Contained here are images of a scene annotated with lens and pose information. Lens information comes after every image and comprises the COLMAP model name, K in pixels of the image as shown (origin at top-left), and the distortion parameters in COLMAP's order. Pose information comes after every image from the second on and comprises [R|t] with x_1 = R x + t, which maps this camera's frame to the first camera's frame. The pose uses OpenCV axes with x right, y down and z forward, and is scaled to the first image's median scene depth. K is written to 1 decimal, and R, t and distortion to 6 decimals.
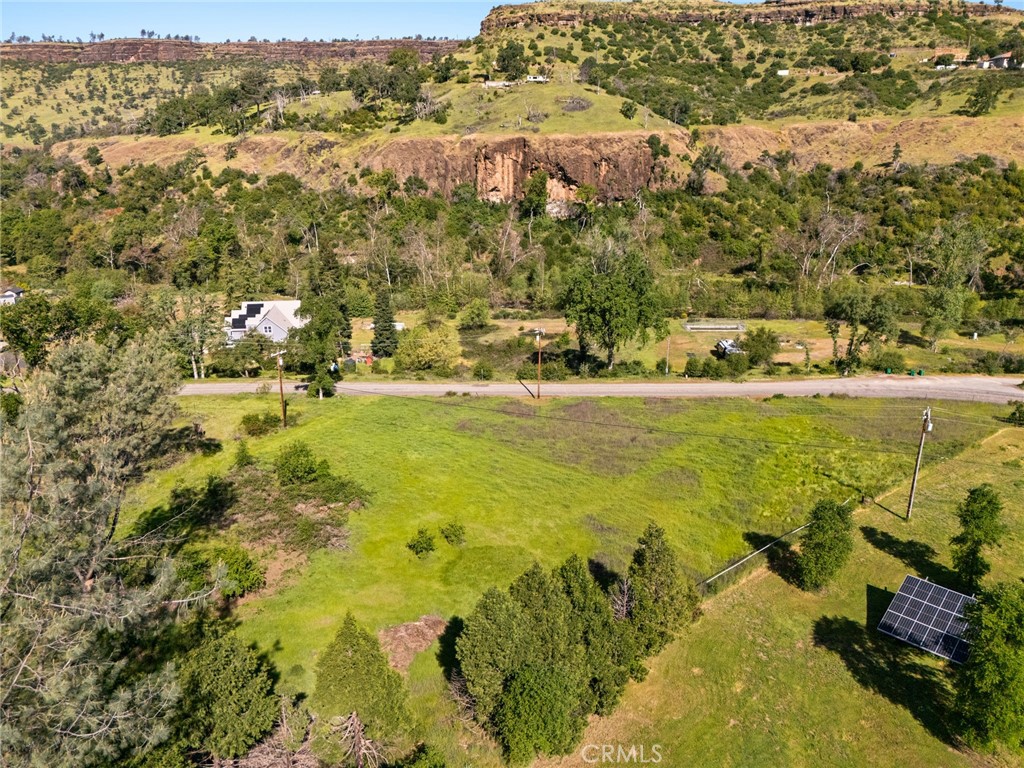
lens RADIAL K [[731.7, 0, 515.7], [0, 731.7, 381.7], [0, 0, 1]] dist [0.048949, -0.040787]
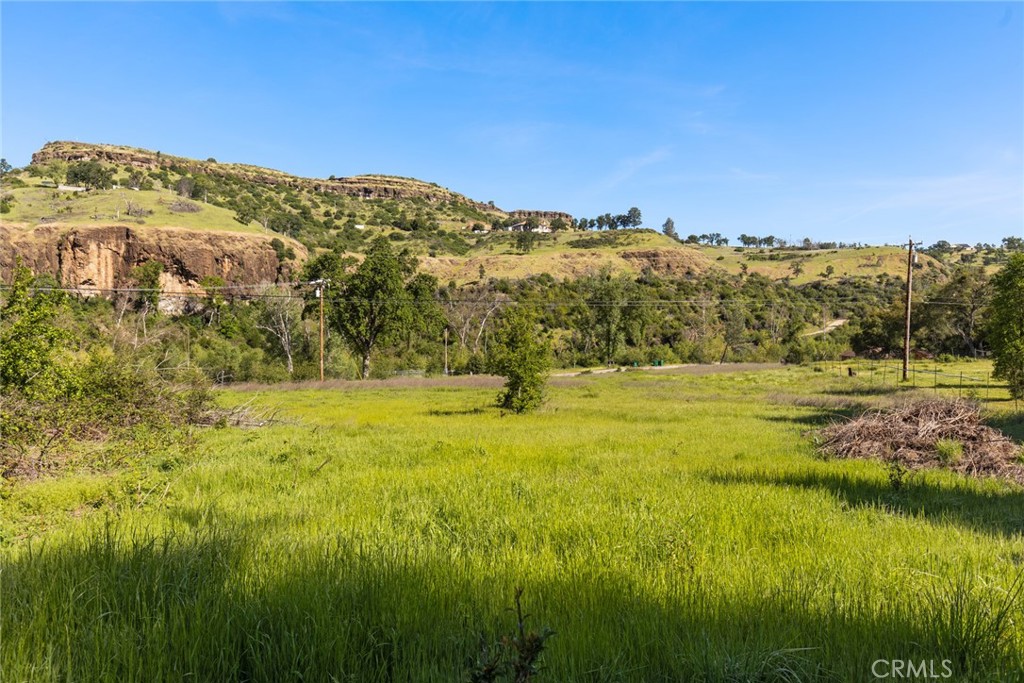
lens RADIAL K [[668.4, 0, 509.9], [0, 668.4, 338.6], [0, 0, 1]] dist [-0.004939, -0.004240]
pose [[0.812321, -0.005435, 0.583185, -0.070928], [0.185371, 0.950507, -0.249346, 0.063320], [-0.552966, 0.310654, 0.773125, 0.160630]]
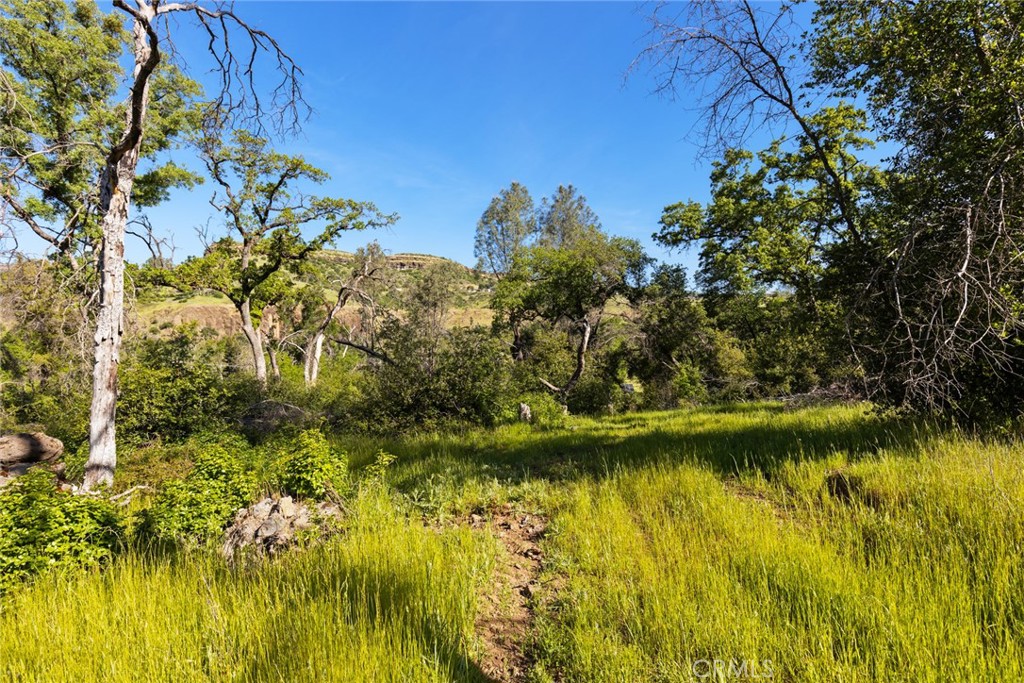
lens RADIAL K [[482.7, 0, 514.2], [0, 482.7, 342.1], [0, 0, 1]] dist [0.000807, 0.000020]
pose [[0.790742, -0.005508, 0.612125, -0.221039], [0.200400, 0.947187, -0.250354, 0.111224], [-0.578418, 0.320636, 0.750084, -0.089580]]
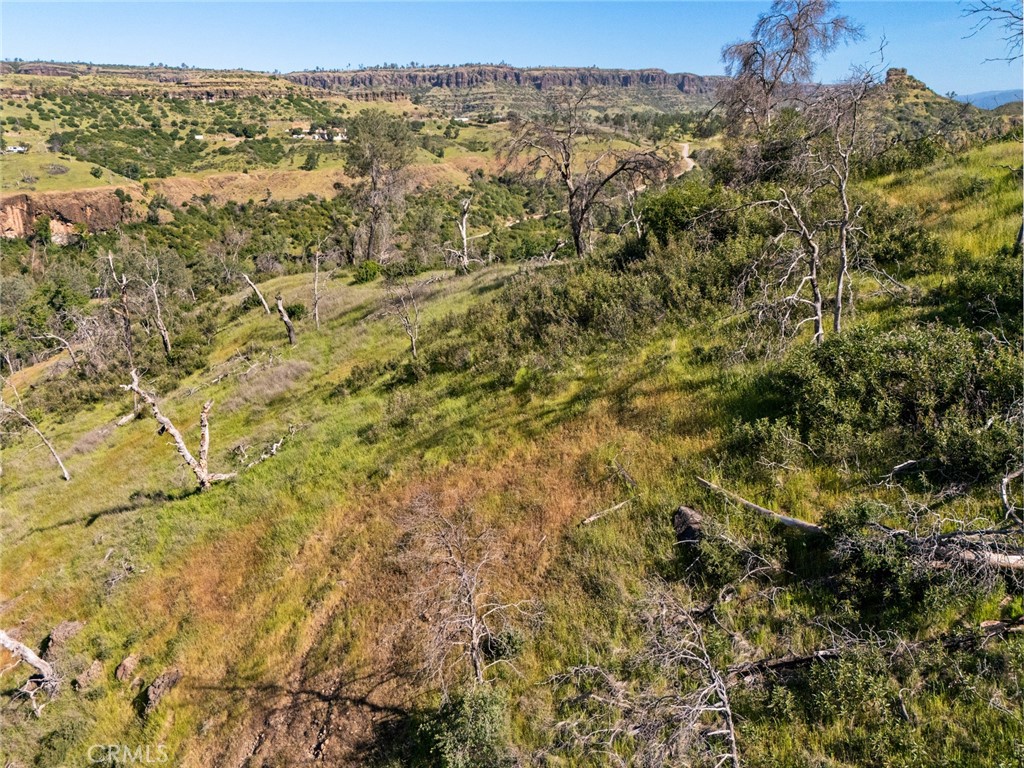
lens RADIAL K [[731.7, 0, 470.6], [0, 731.7, 362.6], [0, 0, 1]] dist [0.048949, -0.040787]
pose [[0.807736, -0.177488, 0.562192, -0.145146], [0.200955, 0.979386, 0.020473, 0.135847], [-0.554237, 0.096438, 0.826753, -0.628055]]
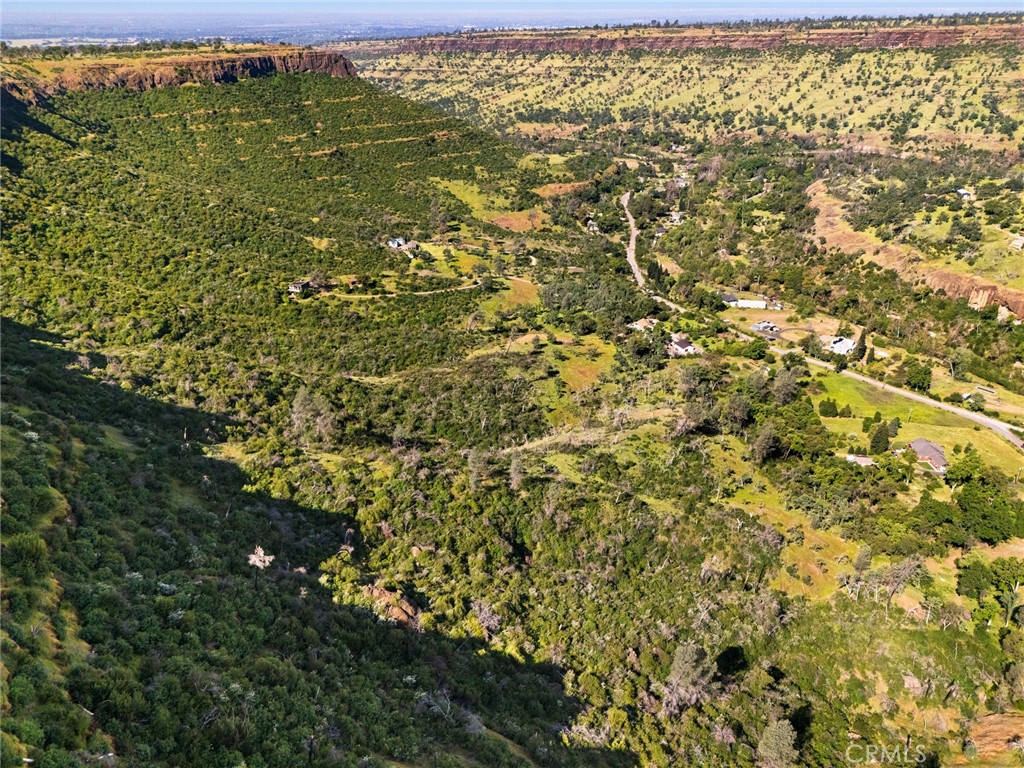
lens RADIAL K [[731.7, 0, 536.7], [0, 731.7, 370.9], [0, 0, 1]] dist [0.048949, -0.040787]
pose [[0.638679, 0.331204, -0.694545, 0.678983], [-0.243742, 0.943223, 0.225653, -0.223030], [0.729848, 0.025170, 0.683145, -1.380055]]
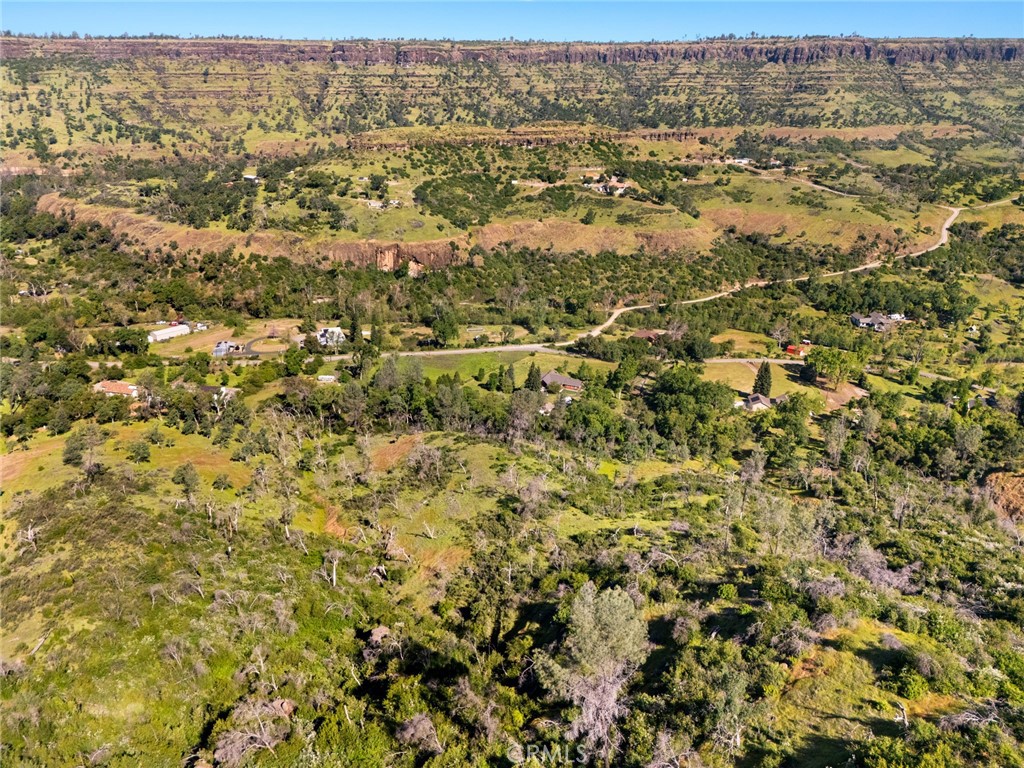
lens RADIAL K [[731.7, 0, 504.7], [0, 731.7, 389.9], [0, 0, 1]] dist [0.048949, -0.040787]
pose [[0.969206, -0.064770, 0.237582, -0.210037], [0.046702, 0.995627, 0.080912, -0.037966], [-0.241784, -0.067325, 0.967992, -1.186069]]
